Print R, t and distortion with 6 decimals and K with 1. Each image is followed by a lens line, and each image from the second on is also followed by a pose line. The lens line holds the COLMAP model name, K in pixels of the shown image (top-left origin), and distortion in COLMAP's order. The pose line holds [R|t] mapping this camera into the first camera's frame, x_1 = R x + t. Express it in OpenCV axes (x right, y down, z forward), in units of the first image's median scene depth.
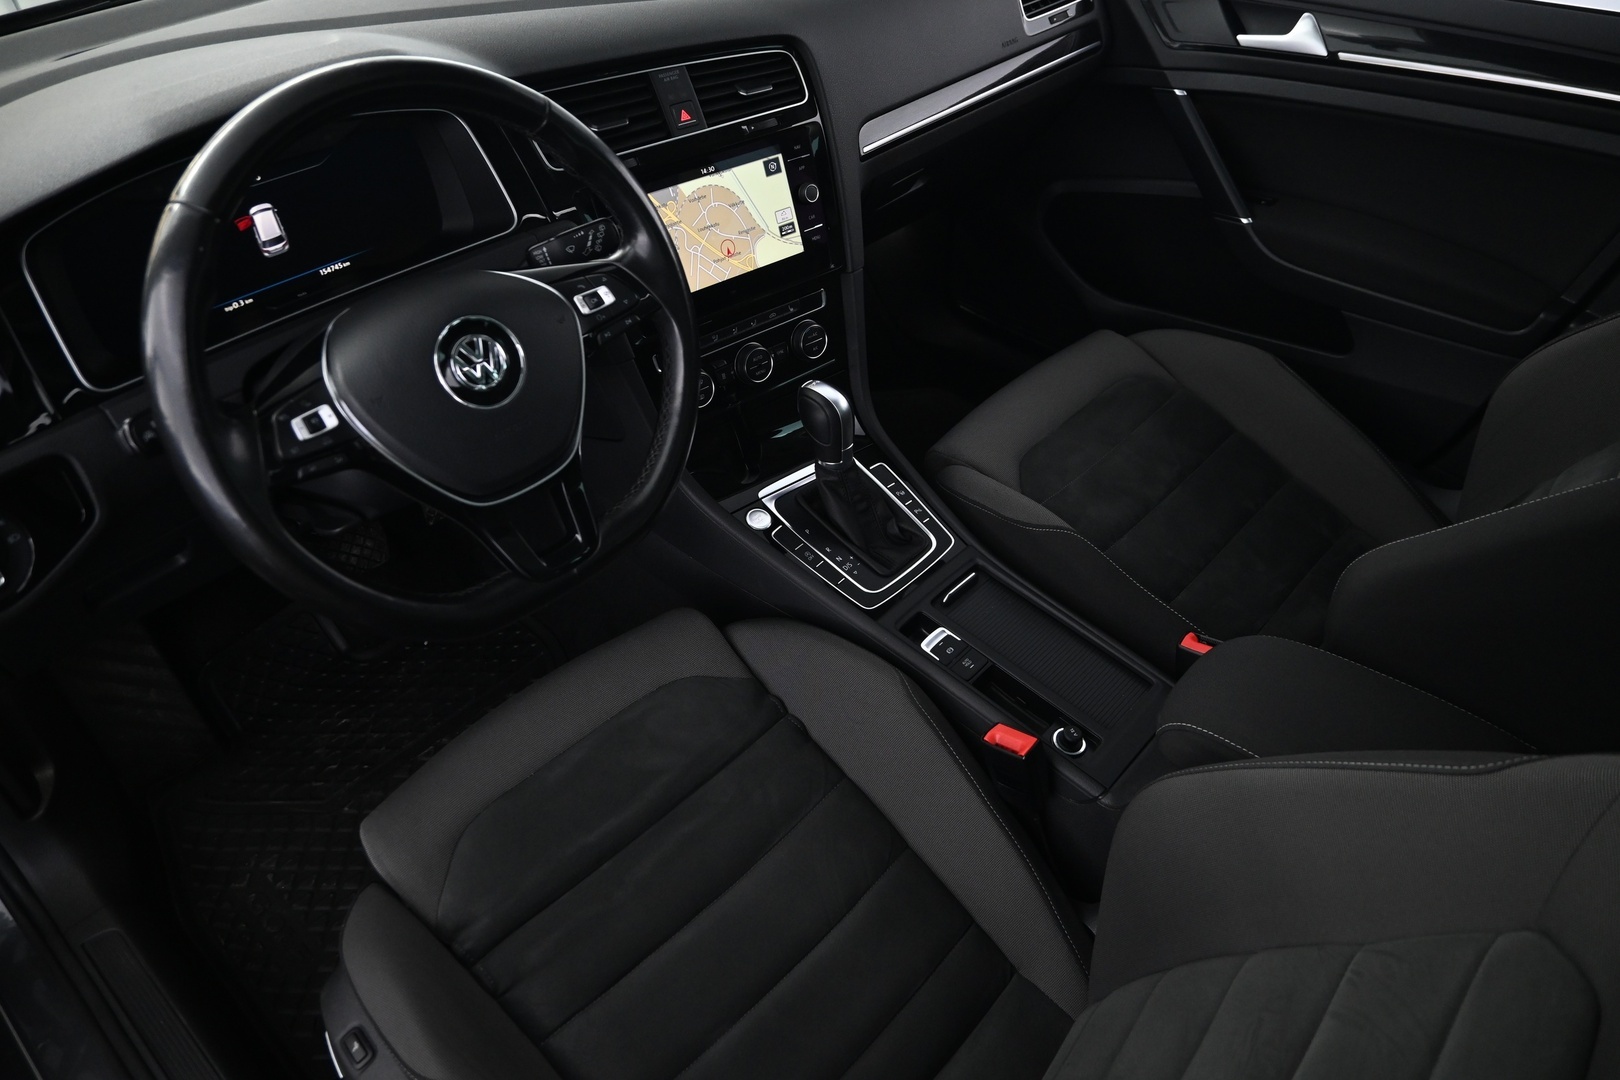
lens RADIAL K [[1108.8, 0, 810.0], [0, 1108.8, 540.0], [0, 0, 1]] dist [-0.002791, 0.002081]
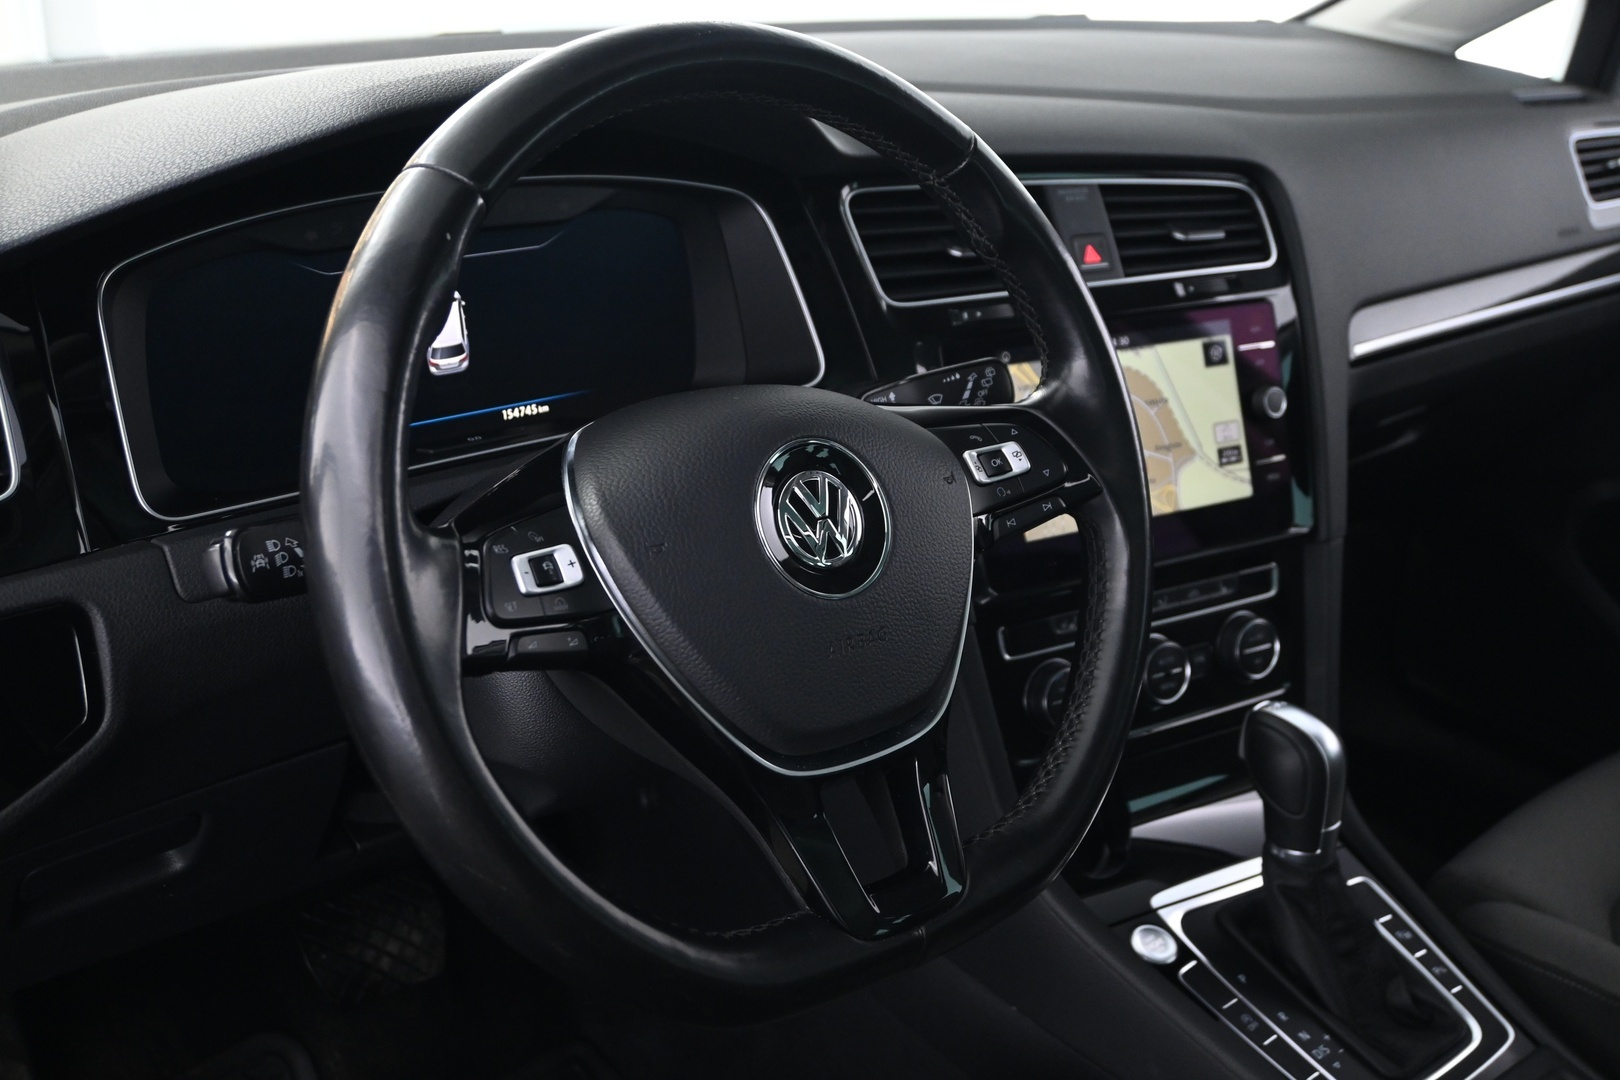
lens RADIAL K [[1768.0, 0, 810.0], [0, 1768.0, 540.0], [0, 0, 1]] dist [0.003430, 0.012962]
pose [[0.990226, 0.087186, -0.108865, -0.138286], [-0.117772, 0.940825, -0.317769, 0.091727], [0.074718, 0.327485, 0.941898, 0.106189]]
